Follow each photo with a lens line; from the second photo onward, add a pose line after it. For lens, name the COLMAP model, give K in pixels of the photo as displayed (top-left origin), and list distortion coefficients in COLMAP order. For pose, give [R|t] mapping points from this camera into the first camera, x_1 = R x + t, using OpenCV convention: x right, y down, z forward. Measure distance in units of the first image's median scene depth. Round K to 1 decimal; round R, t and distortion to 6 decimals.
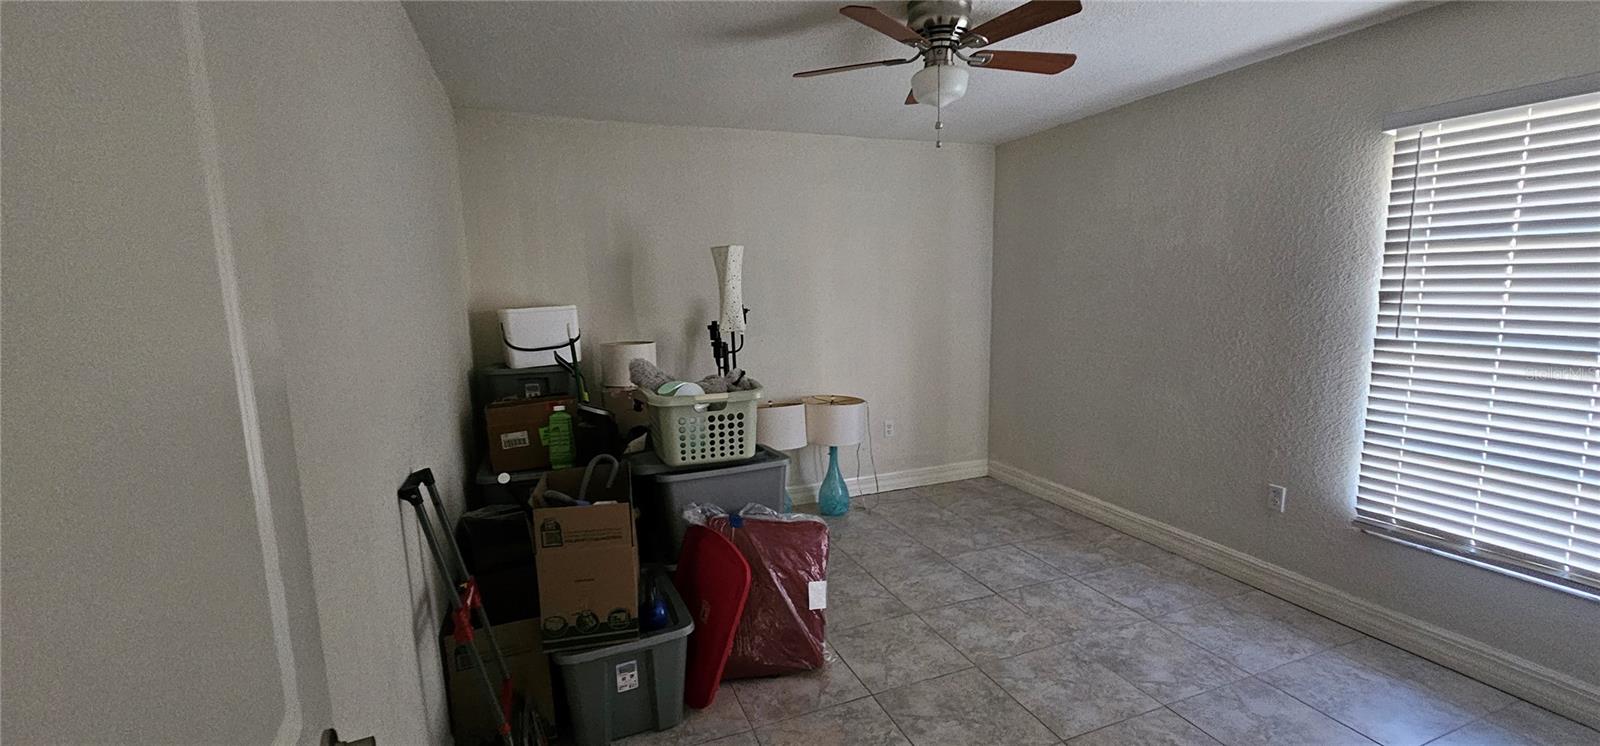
lens RADIAL K [[650.6, 0, 801.7], [0, 650.6, 383.7], [0, 0, 1]] dist [-0.003869, 0.003455]
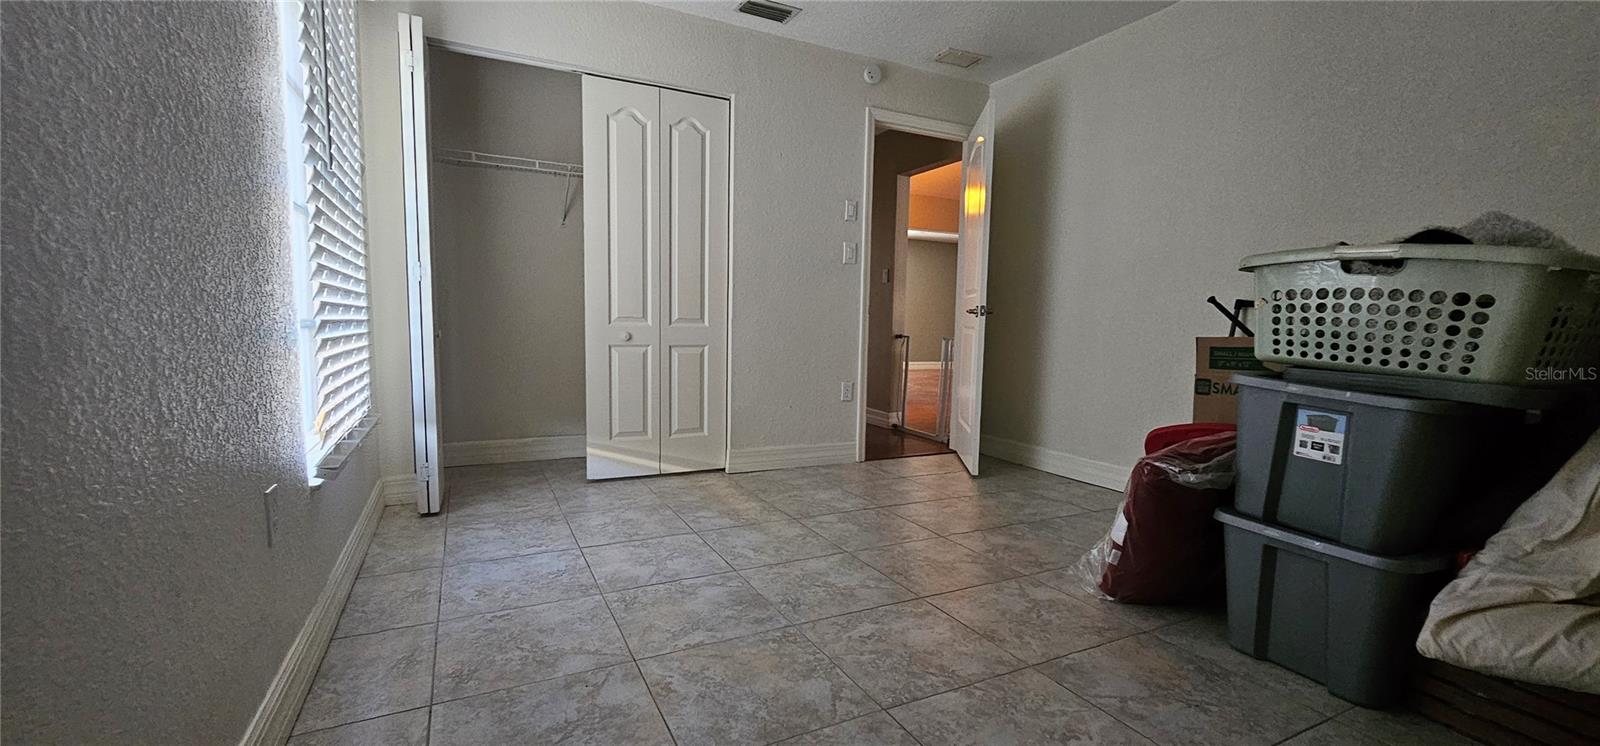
lens RADIAL K [[650.6, 0, 801.7], [0, 650.6, 383.7], [0, 0, 1]] dist [-0.003869, 0.003455]
pose [[-0.995867, 0.015644, -0.089462, 0.453707], [-0.007356, 0.967920, 0.251150, -0.029413], [0.090521, 0.250770, -0.963805, 1.589181]]
